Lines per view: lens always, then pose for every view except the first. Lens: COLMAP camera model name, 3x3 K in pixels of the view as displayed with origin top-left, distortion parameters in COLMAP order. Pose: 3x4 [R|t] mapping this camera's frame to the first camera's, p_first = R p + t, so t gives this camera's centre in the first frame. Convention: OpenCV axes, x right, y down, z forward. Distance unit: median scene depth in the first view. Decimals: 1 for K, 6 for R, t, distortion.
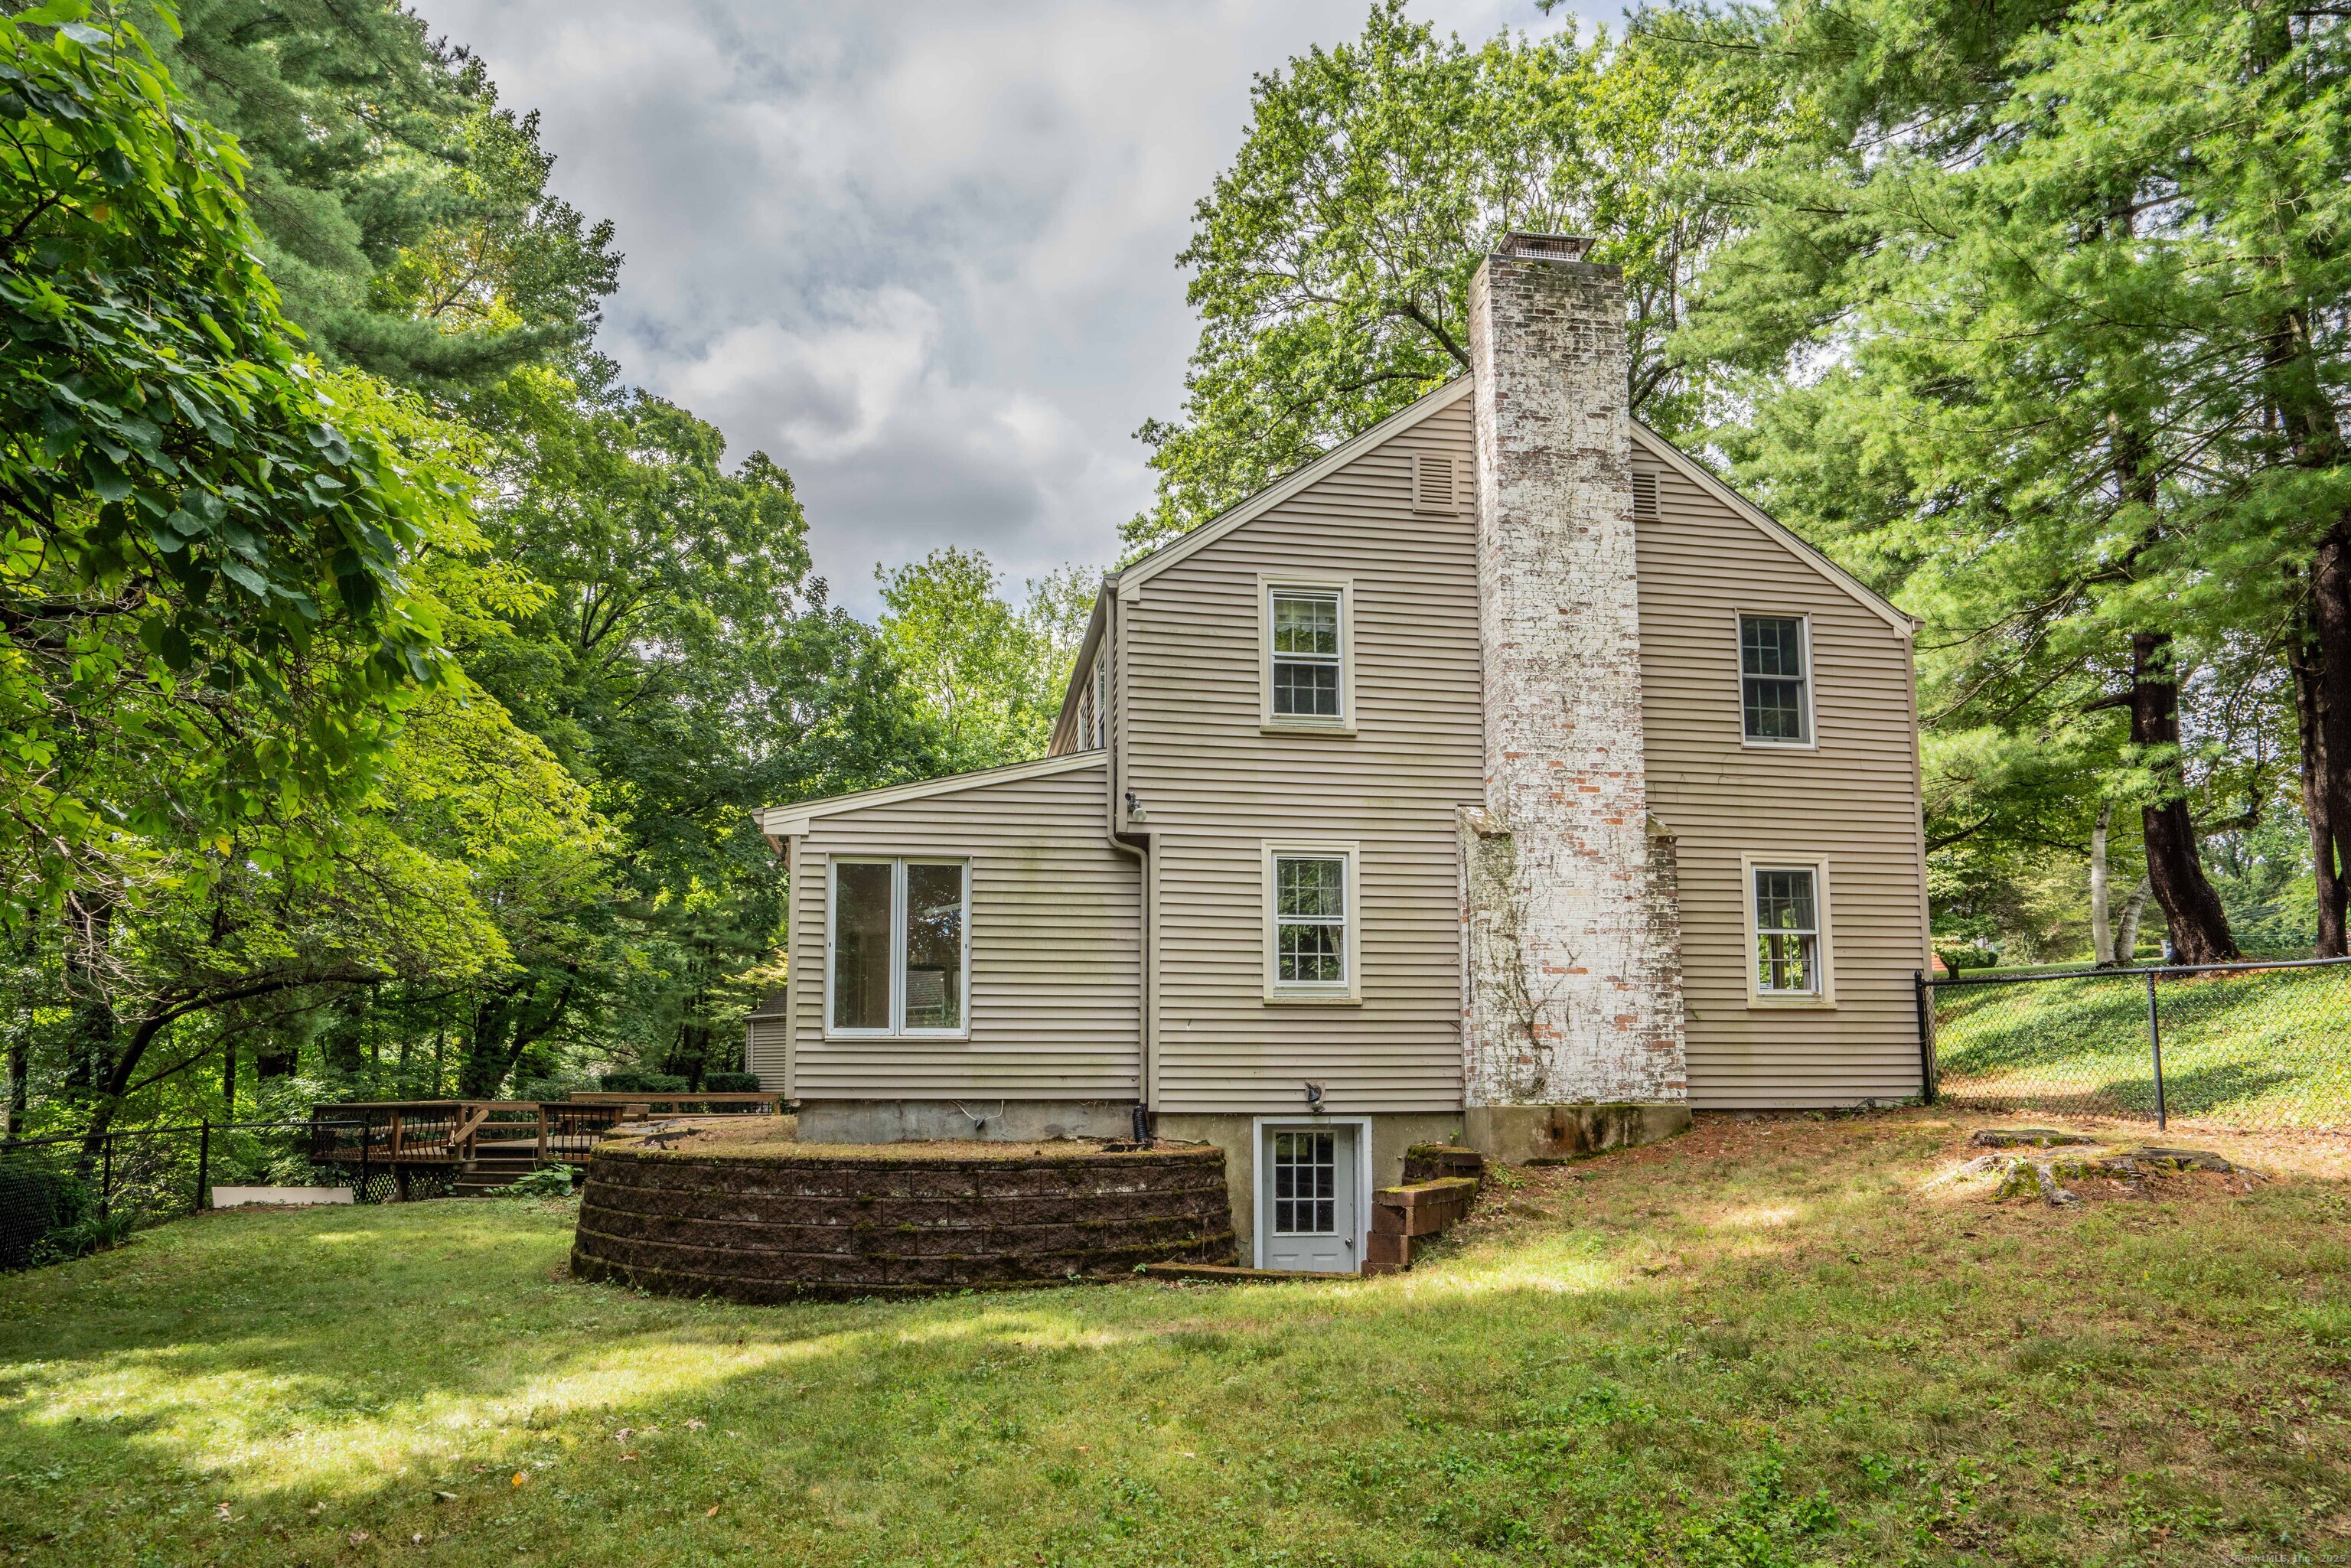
lens RADIAL K [[1368.9, 0, 1175.2], [0, 1368.9, 926.0], [0, 0, 1]] dist [0.015298, 0.000195]
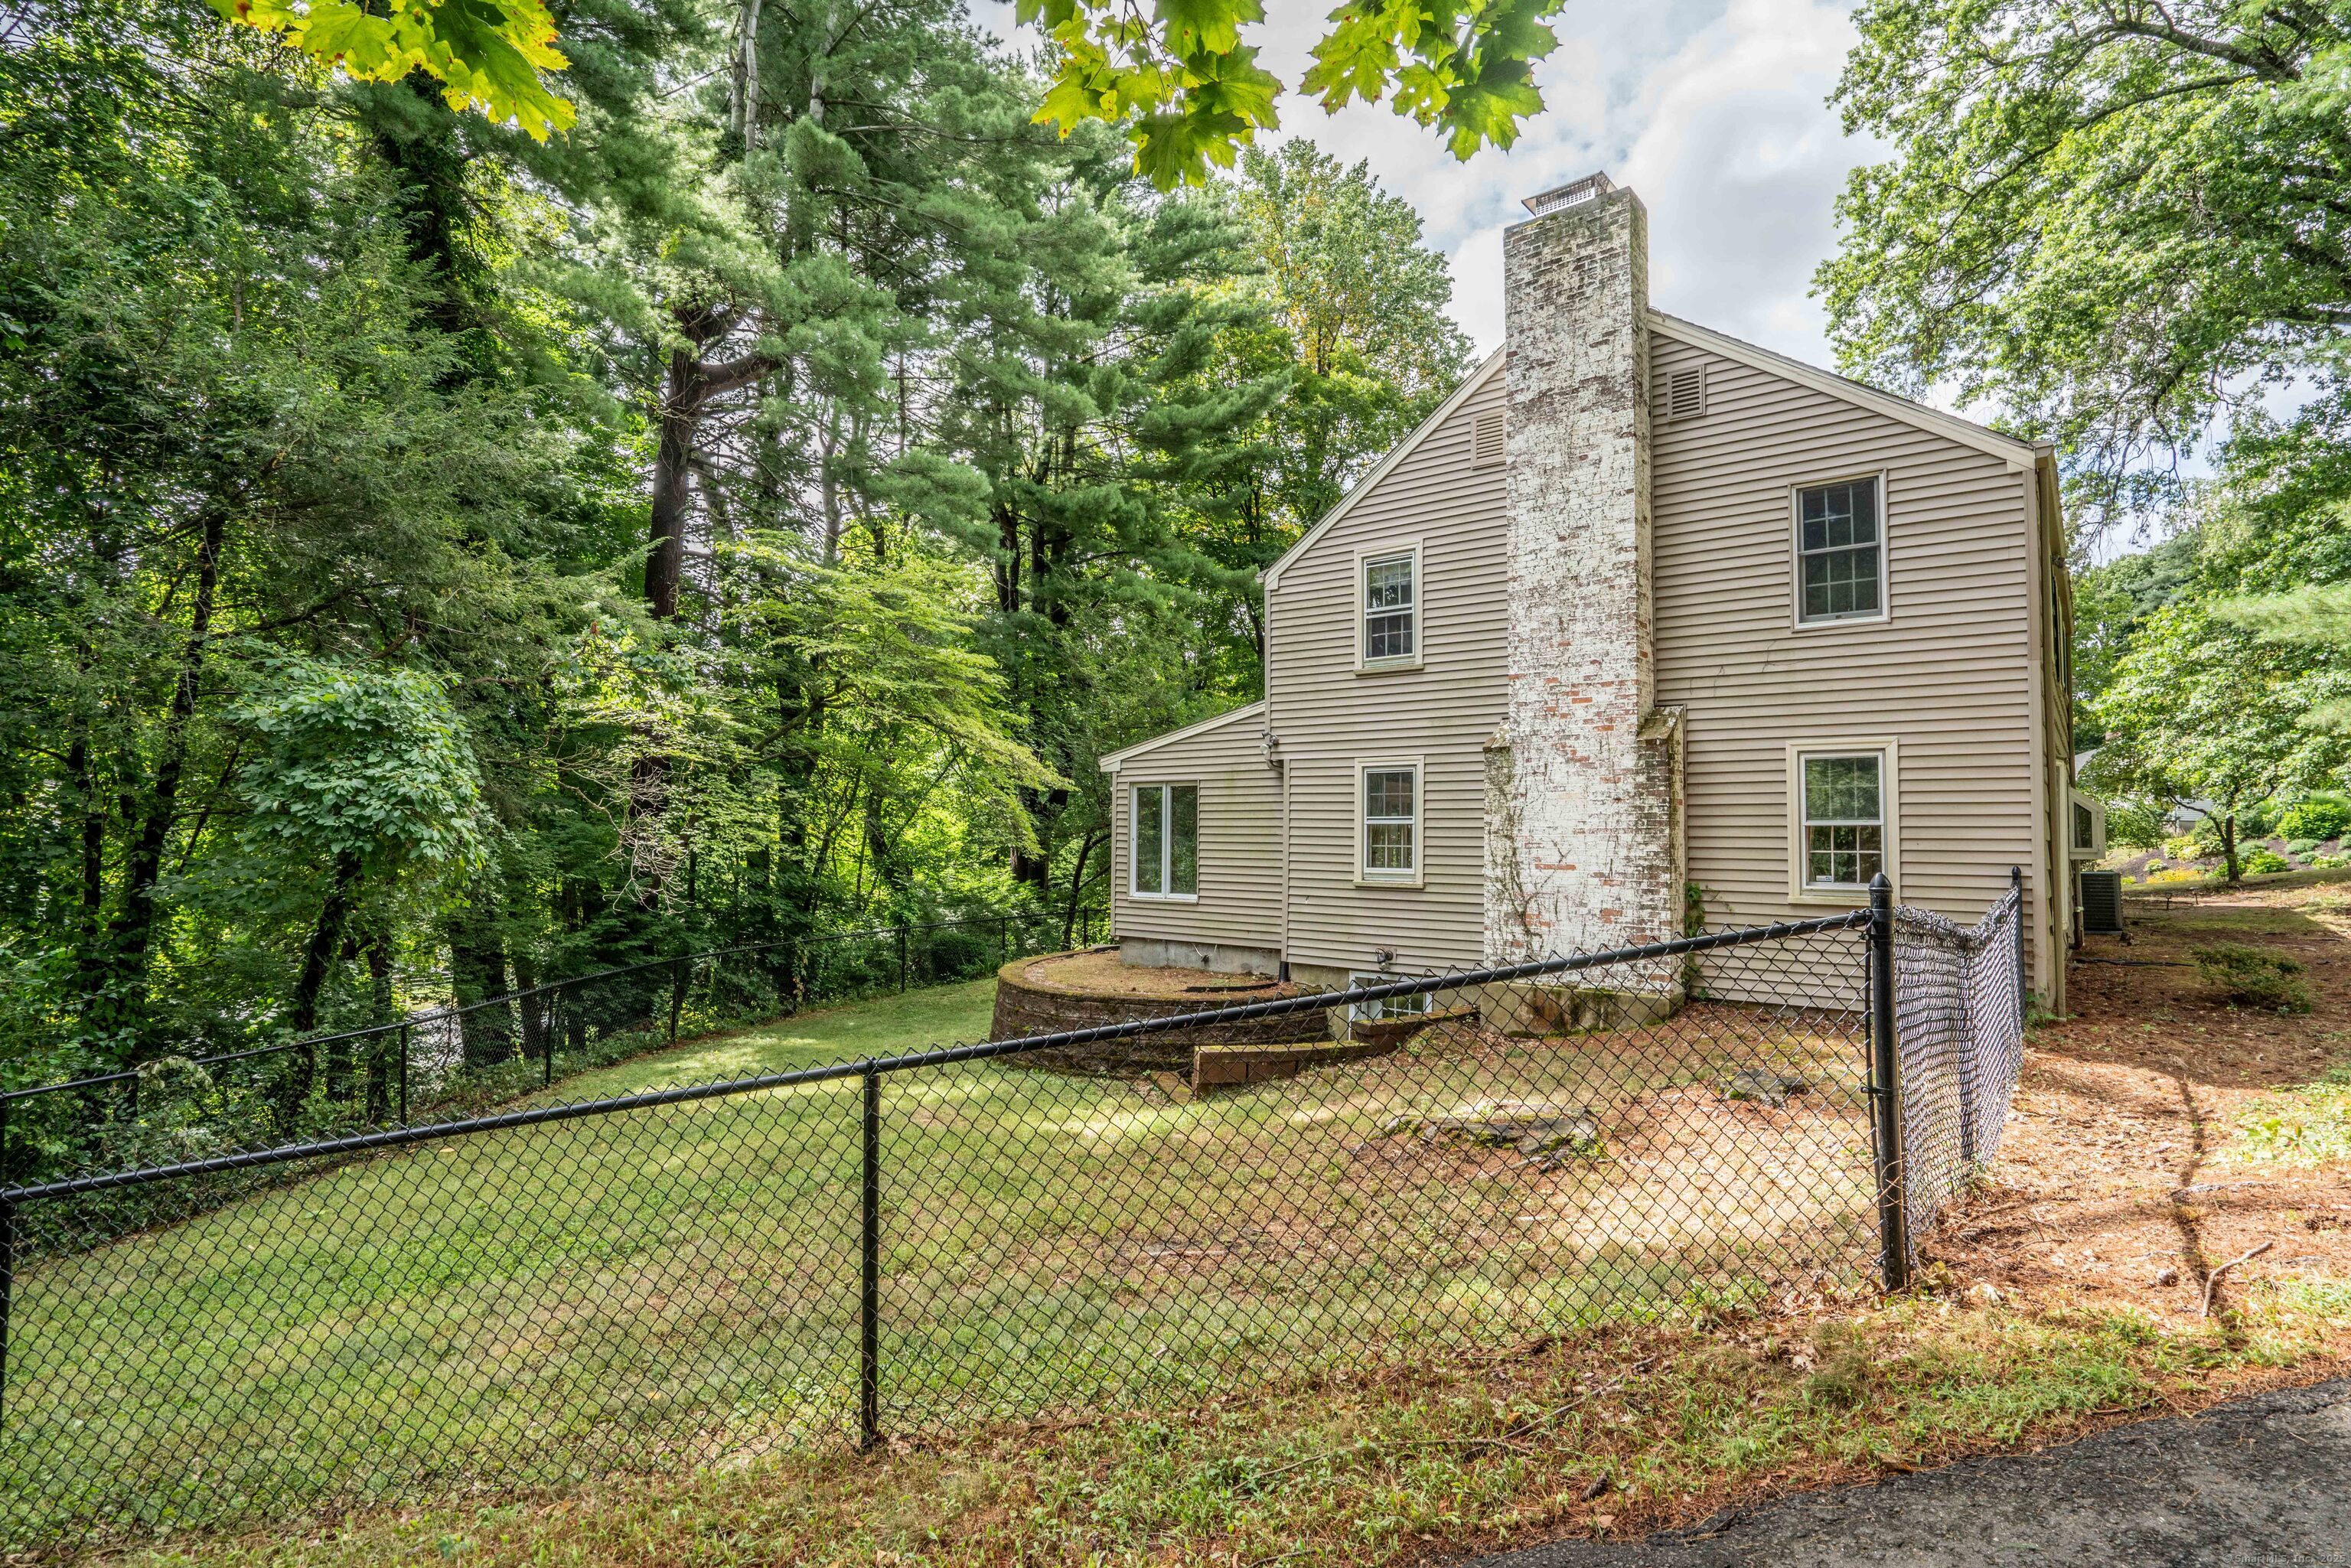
lens RADIAL K [[1044.2, 0, 1175.5], [0, 1044.2, 784.0], [0, 0, 1]] dist [-0.000001, -0.000021]
pose [[0.707859, -0.036350, -0.705418, 0.647644], [0.074363, 0.996960, 0.023248, -0.075564], [0.702429, -0.068913, 0.708410, 0.174955]]
